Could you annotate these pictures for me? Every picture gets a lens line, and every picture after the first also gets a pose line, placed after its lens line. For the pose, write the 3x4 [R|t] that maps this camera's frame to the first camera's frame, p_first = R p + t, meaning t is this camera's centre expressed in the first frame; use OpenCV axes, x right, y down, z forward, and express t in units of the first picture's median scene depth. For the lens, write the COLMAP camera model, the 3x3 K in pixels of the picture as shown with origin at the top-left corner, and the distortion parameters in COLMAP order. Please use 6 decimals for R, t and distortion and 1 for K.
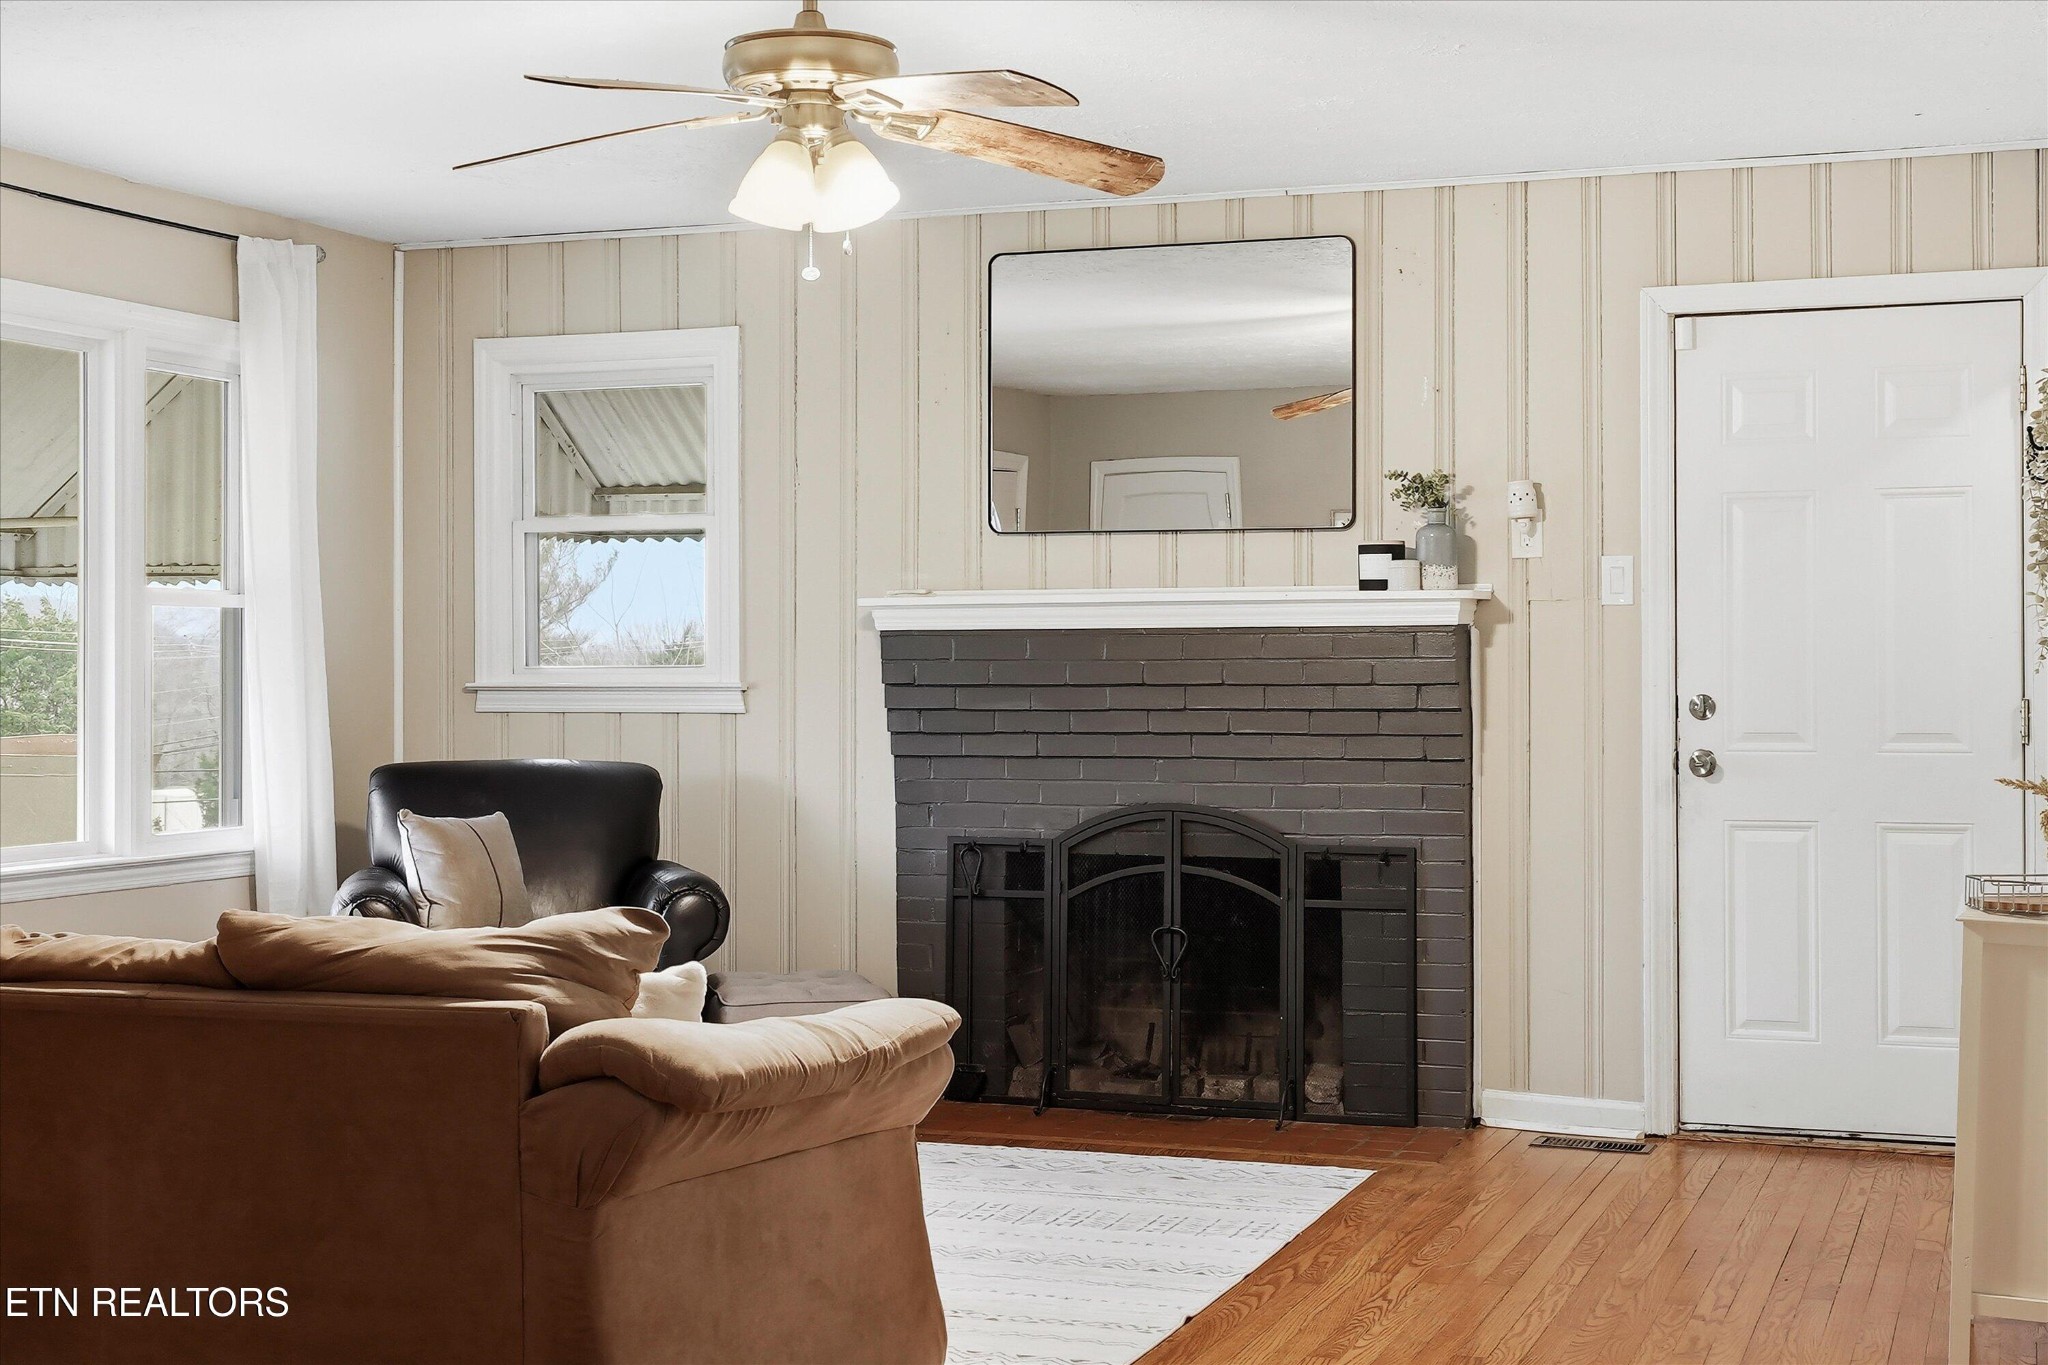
lens RADIAL K [[2807.5, 0, 1028.5], [0, 2807.5, 681.1], [0, 0, 1]] dist [0.014851, 0.000000]
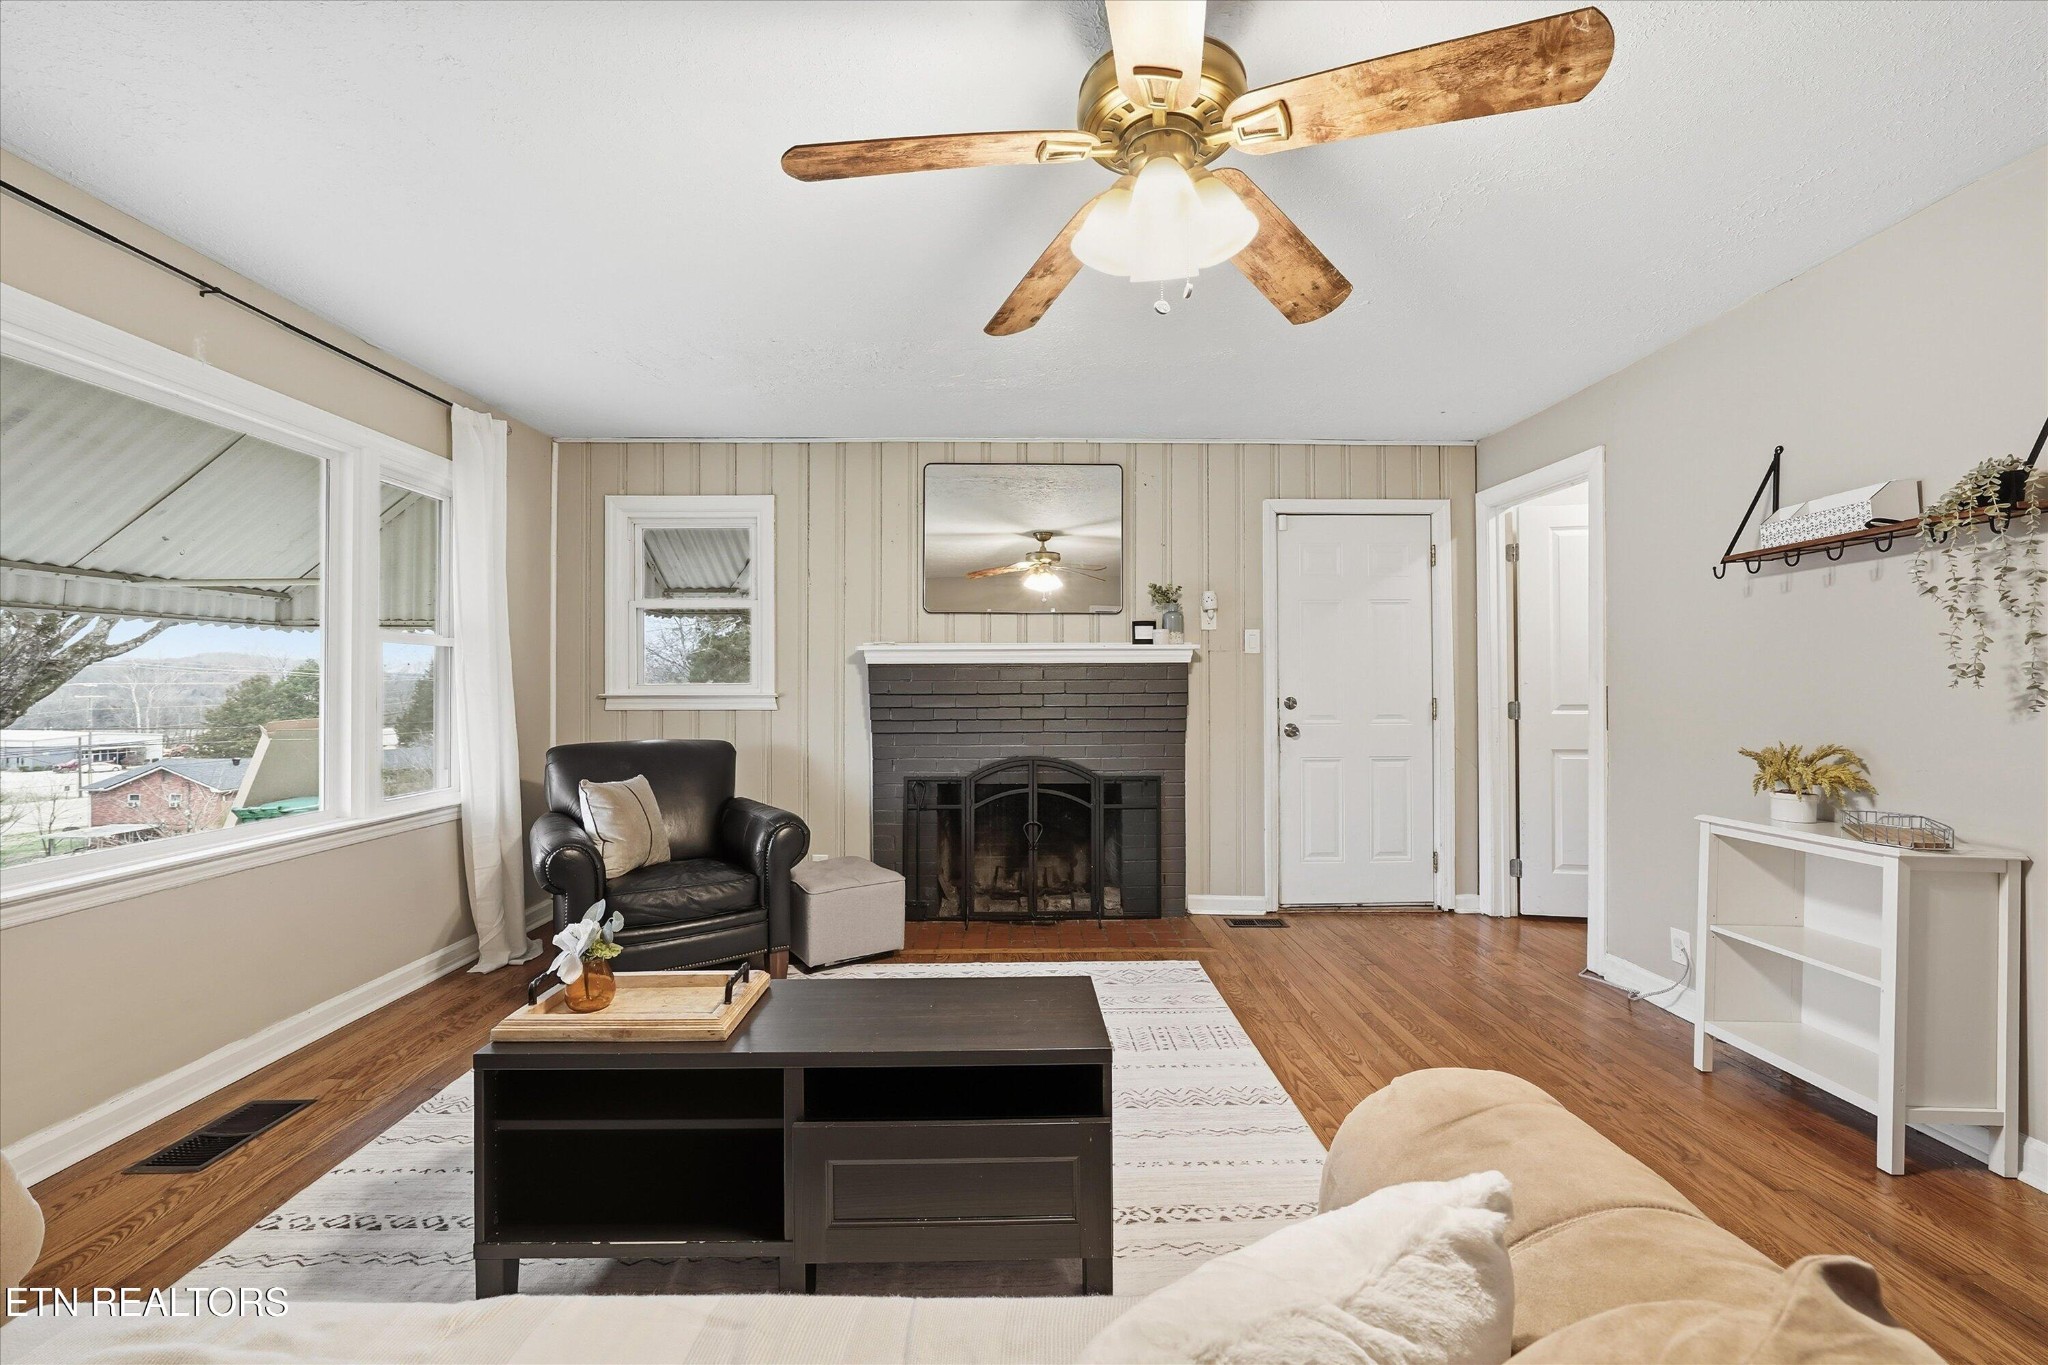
lens RADIAL K [[828.7, 0, 1033.9], [0, 828.7, 680.2], [0, 0, 1]] dist [-0.020264, 0.000925]
pose [[0.930407, 0.000495, 0.366528, -0.150219], [0.002926, 0.999957, -0.008779, -0.002753], [-0.366517, 0.009241, 0.930366, 0.472175]]
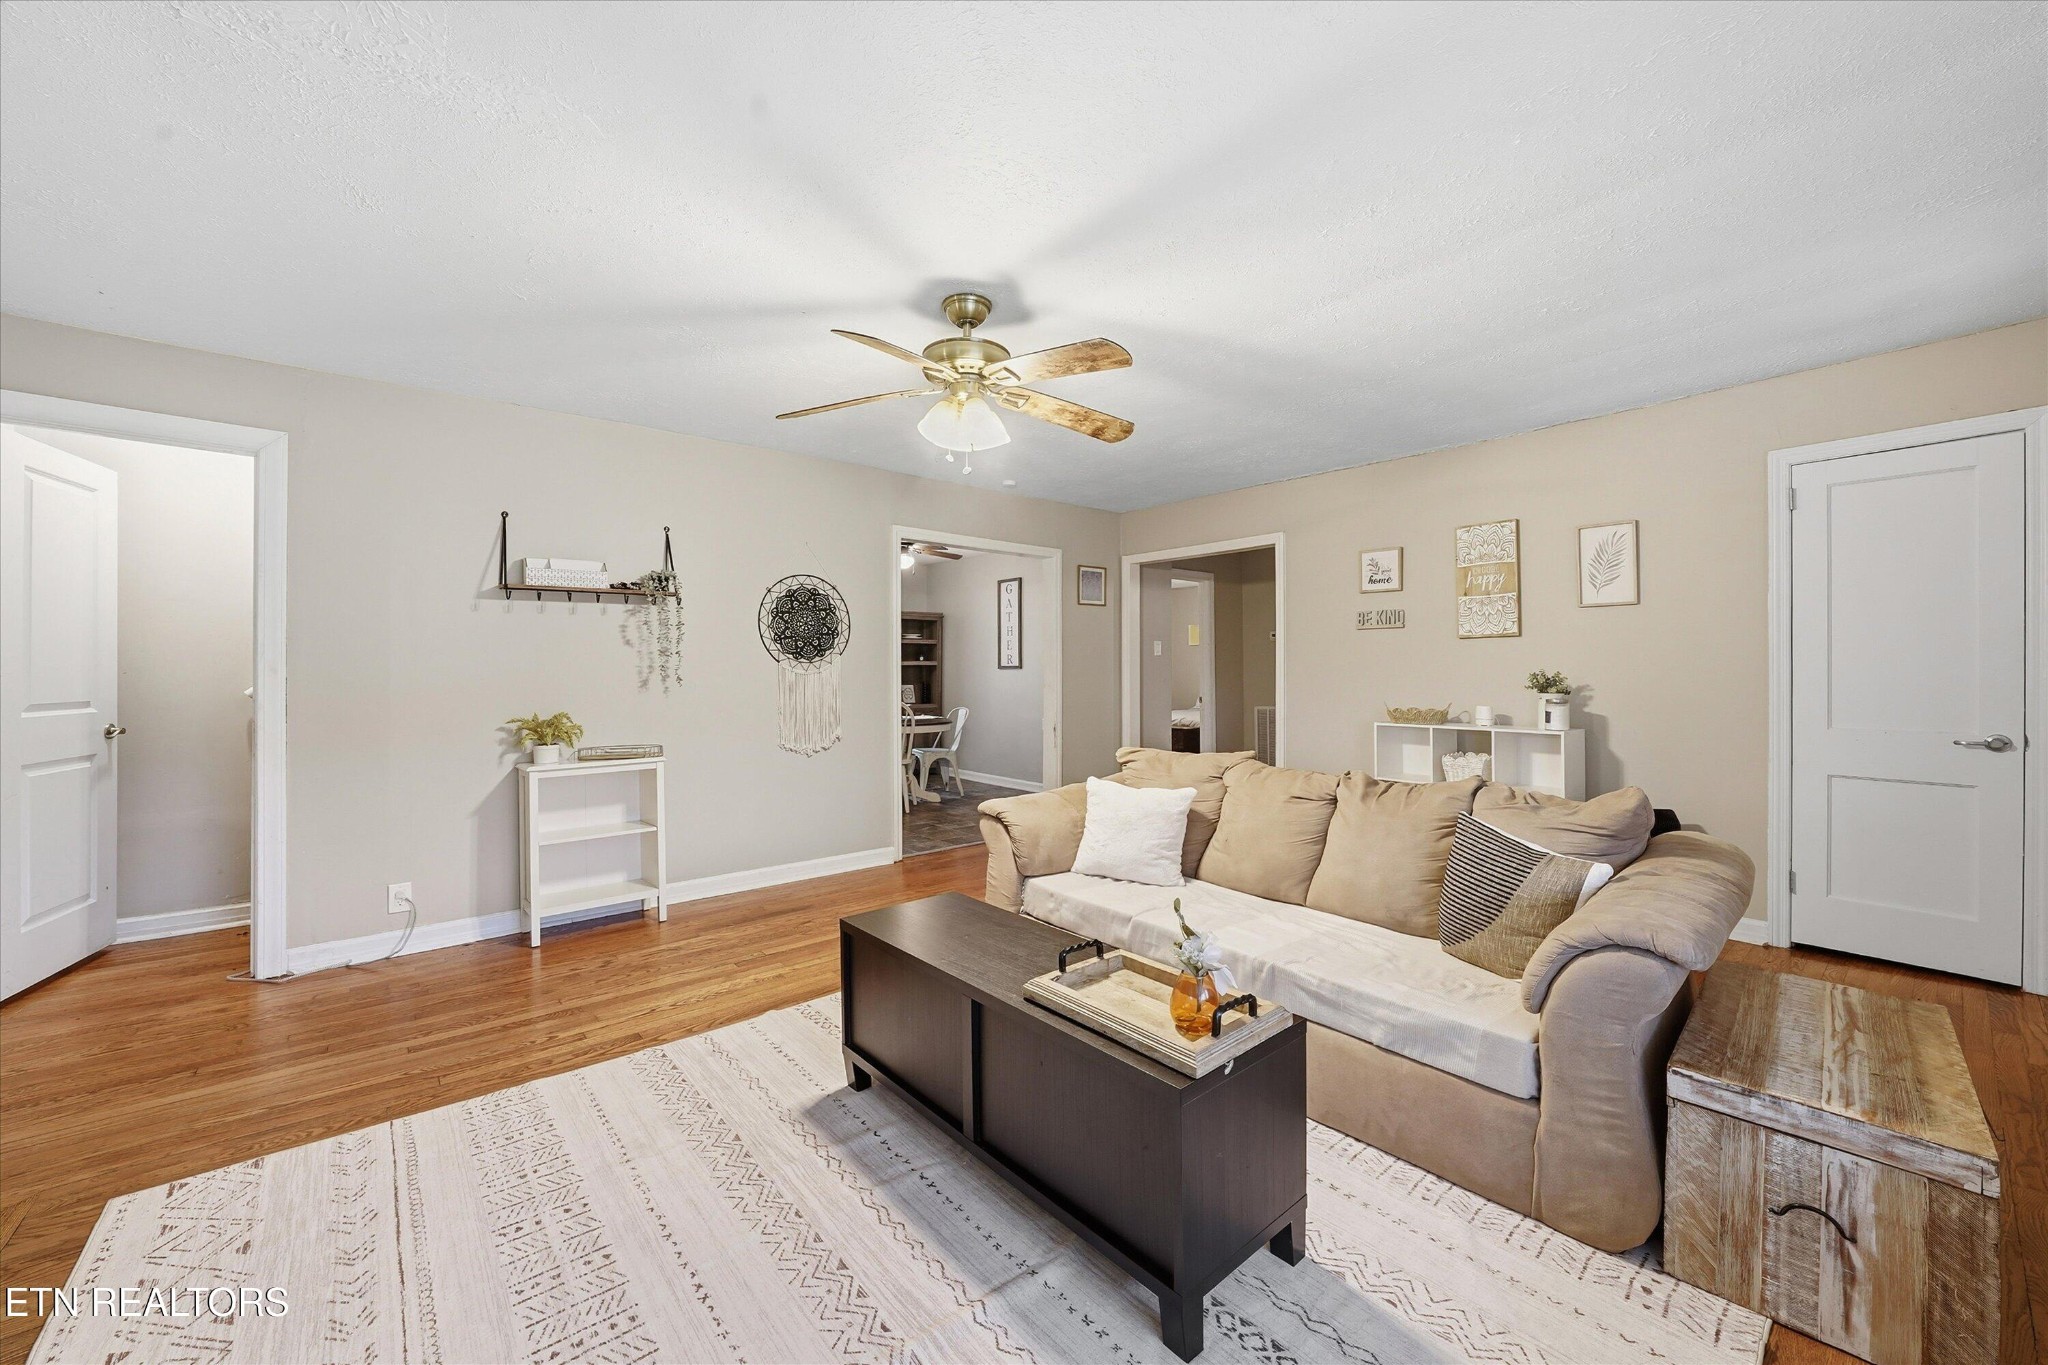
lens RADIAL K [[779.4, 0, 1012.0], [0, 779.4, 674.8], [0, 0, 1]] dist [-0.002998, 0.000046]
pose [[-0.865856, 0.002078, 0.500289, -0.243364], [0.006513, 0.999953, 0.007119, -0.004693], [-0.500251, 0.009422, -0.865829, 0.946724]]
